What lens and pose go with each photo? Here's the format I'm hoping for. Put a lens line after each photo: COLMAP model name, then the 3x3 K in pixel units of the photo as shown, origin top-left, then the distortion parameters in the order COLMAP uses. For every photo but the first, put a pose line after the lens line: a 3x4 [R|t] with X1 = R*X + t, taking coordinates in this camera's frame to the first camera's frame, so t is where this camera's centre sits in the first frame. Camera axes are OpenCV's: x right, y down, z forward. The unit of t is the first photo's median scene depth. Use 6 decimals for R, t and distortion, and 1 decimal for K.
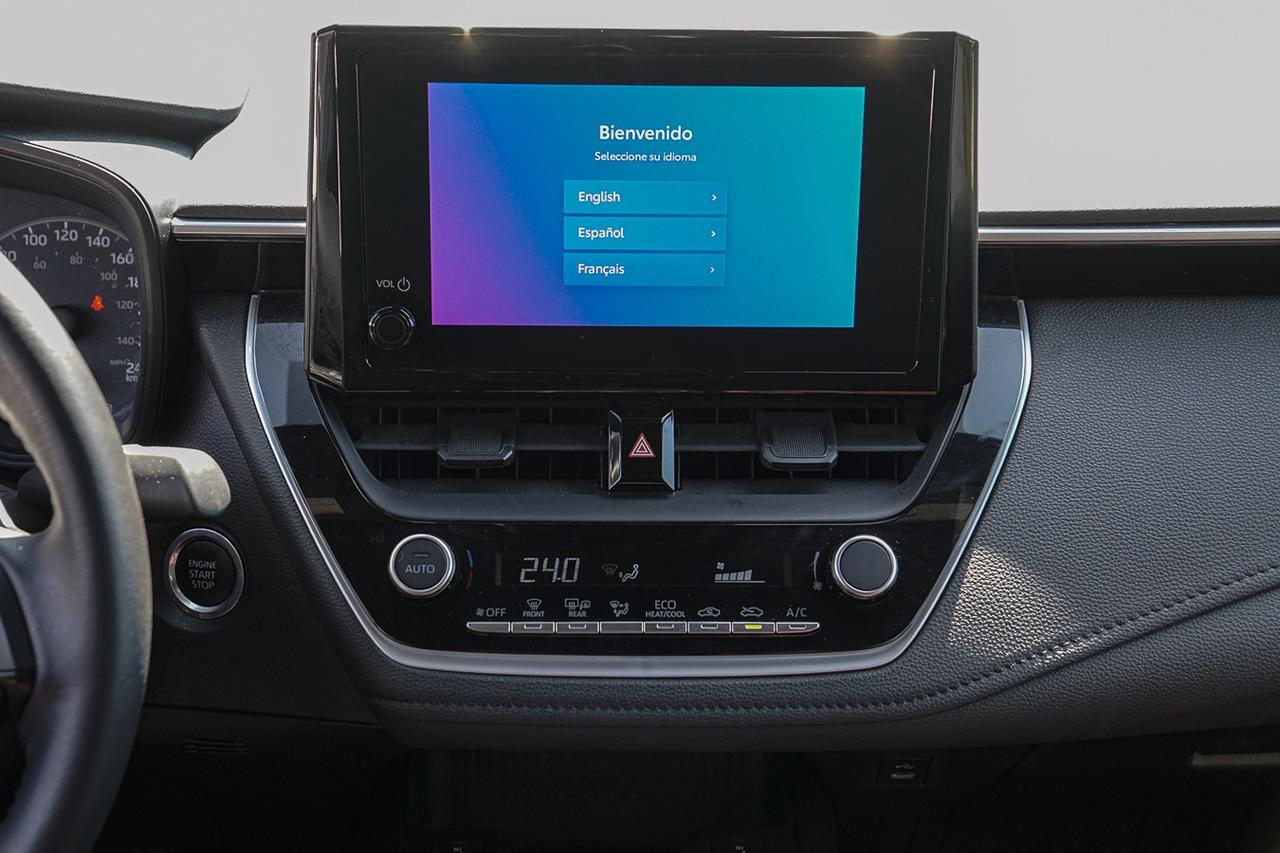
lens RADIAL K [[1916.8, 0, 619.0], [0, 1916.8, 431.3], [0, 0, 1]] dist [0.163816, 0.052287]
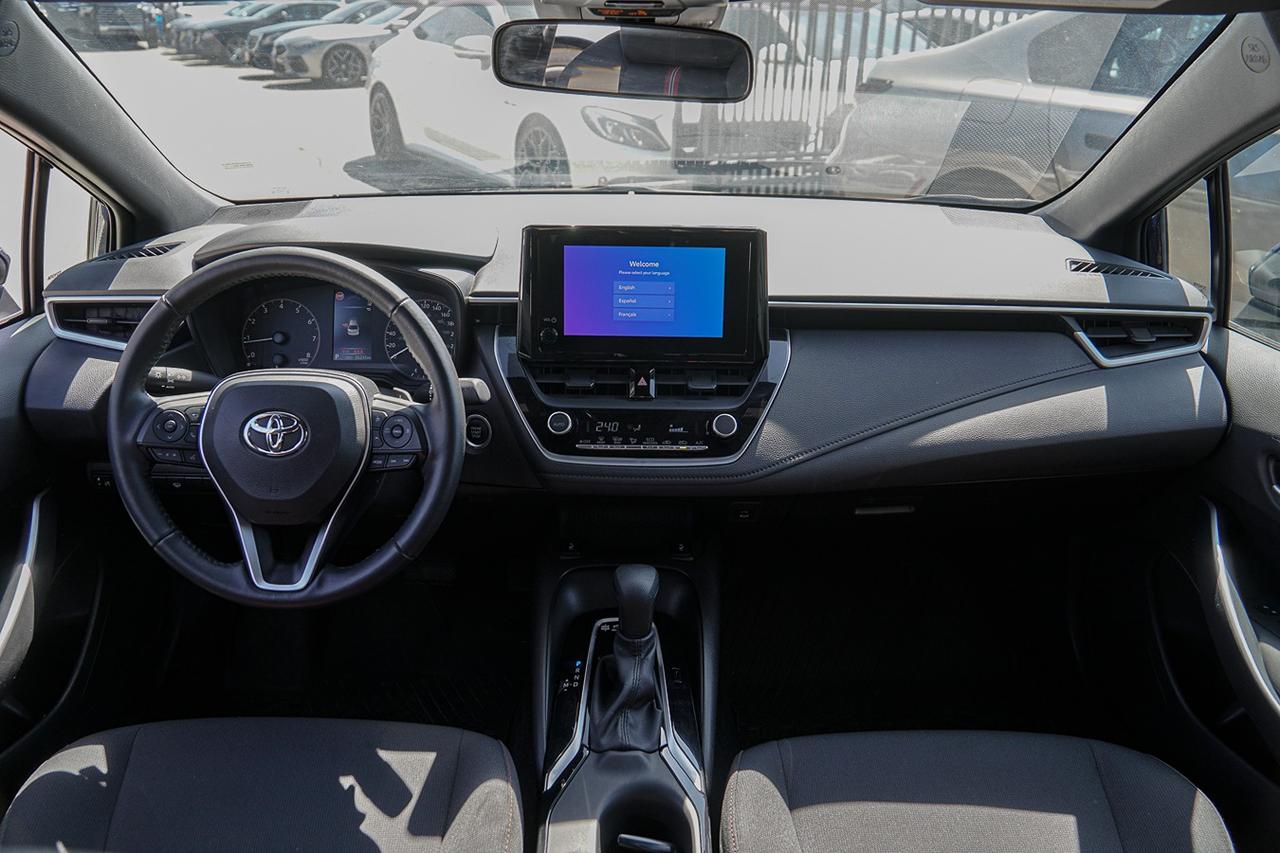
lens RADIAL K [[1003.4, 0, 626.5], [0, 1003.4, 424.9], [0, 0, 1]] dist [-0.139370, 0.108893]
pose [[0.999719, 0.008048, -0.022311, 0.021547], [-0.008280, 0.999912, -0.010344, 0.082806], [0.022225, 0.010526, 0.999698, -0.389054]]
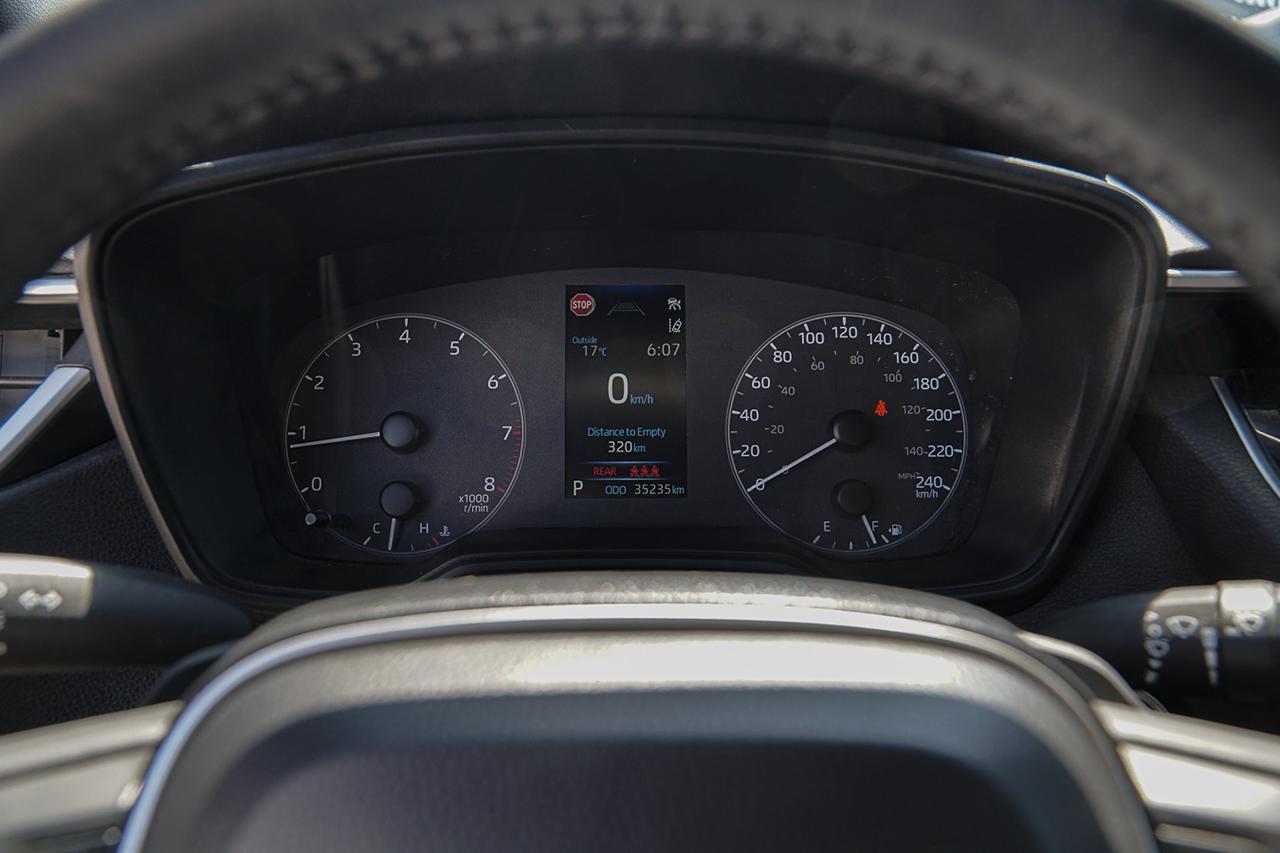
lens RADIAL K [[1003.4, 0, 626.5], [0, 1003.4, 424.9], [0, 0, 1]] dist [-0.139370, 0.108893]
pose [[0.999806, -0.011346, -0.016092, -0.437368], [0.009365, 0.992944, -0.118210, -0.008154], [0.017320, 0.118037, 0.992858, 0.647957]]
